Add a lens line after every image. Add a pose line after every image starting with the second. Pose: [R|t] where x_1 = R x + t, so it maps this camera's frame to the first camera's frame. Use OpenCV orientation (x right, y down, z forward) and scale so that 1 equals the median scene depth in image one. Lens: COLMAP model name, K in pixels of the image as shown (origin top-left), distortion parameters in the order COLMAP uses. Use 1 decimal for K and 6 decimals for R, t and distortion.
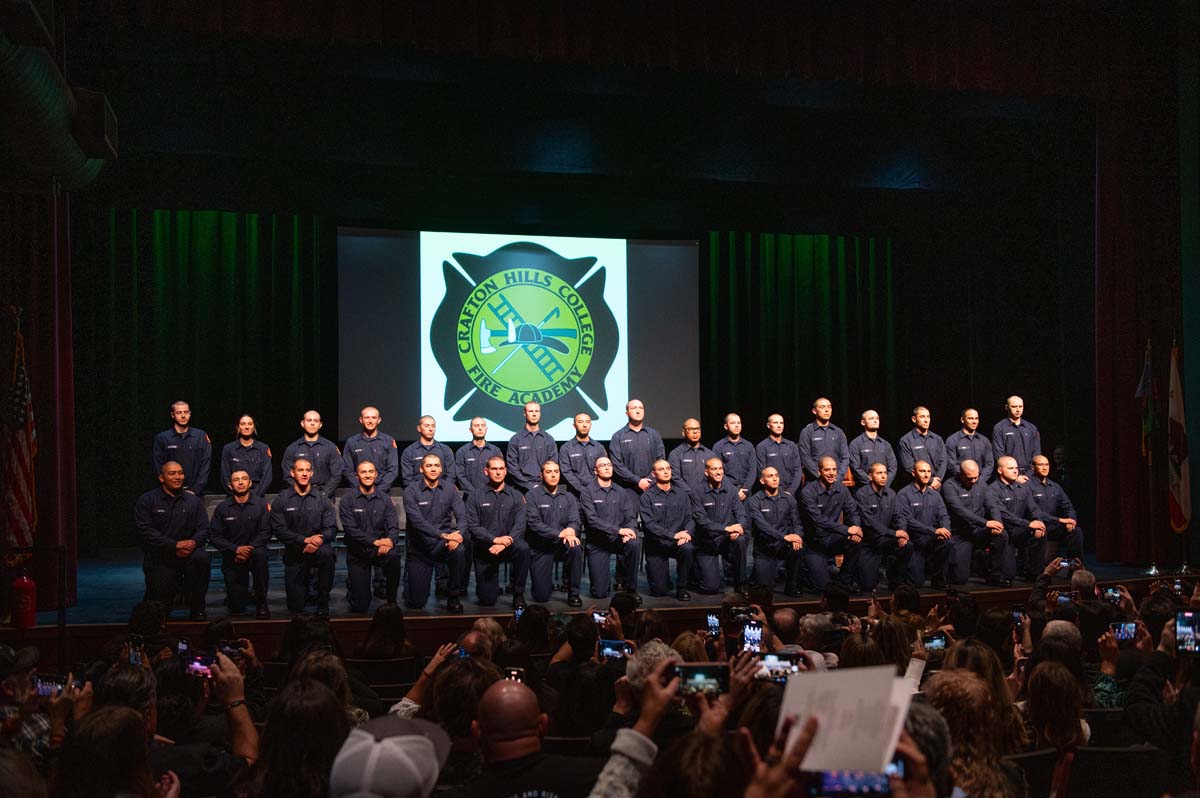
lens RADIAL K [[1196.3, 0, 591.8], [0, 1196.3, 405.9], [0, 0, 1]] dist [0.023407, 0.000000]
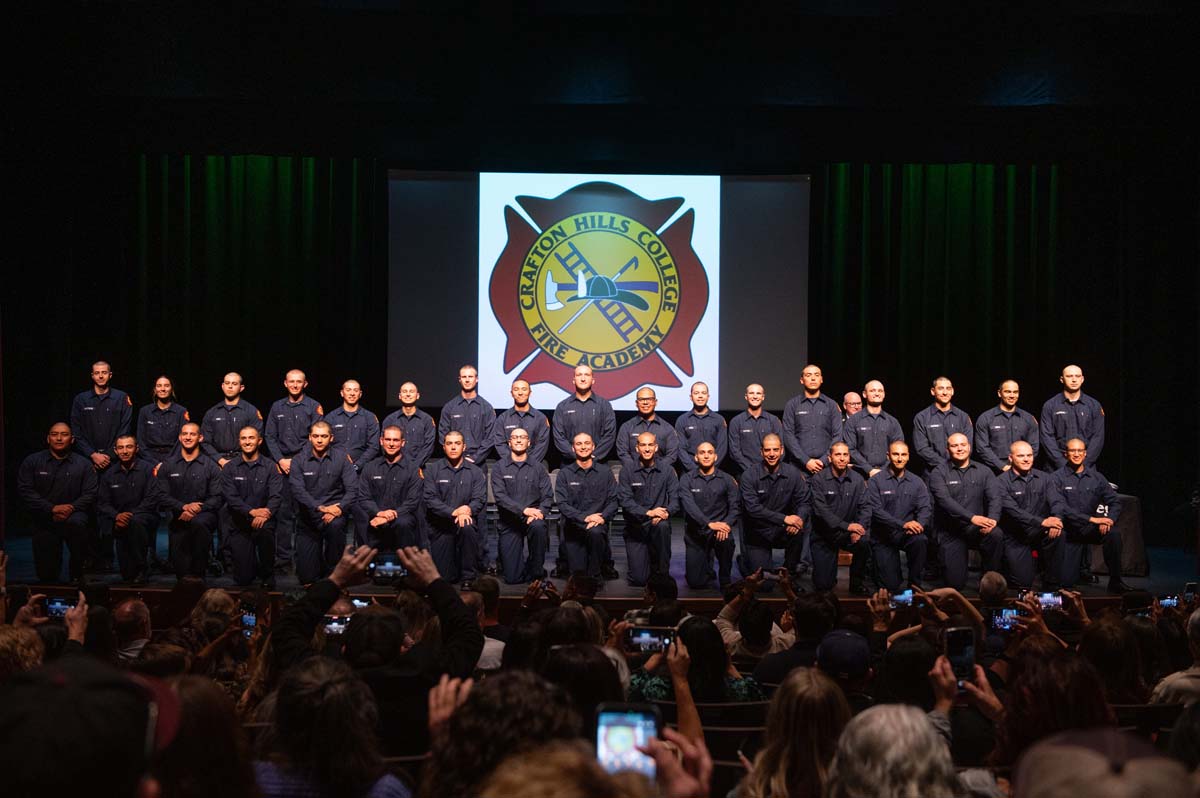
lens RADIAL K [[1439.4, 0, 601.0], [0, 1439.4, 408.1], [0, 0, 1]] dist [0.065438, 0.000000]
pose [[0.968299, 0.018496, -0.249109, 0.212811], [-0.011531, 0.999502, 0.029390, -0.003151], [0.249528, -0.025586, 0.968029, -0.019813]]
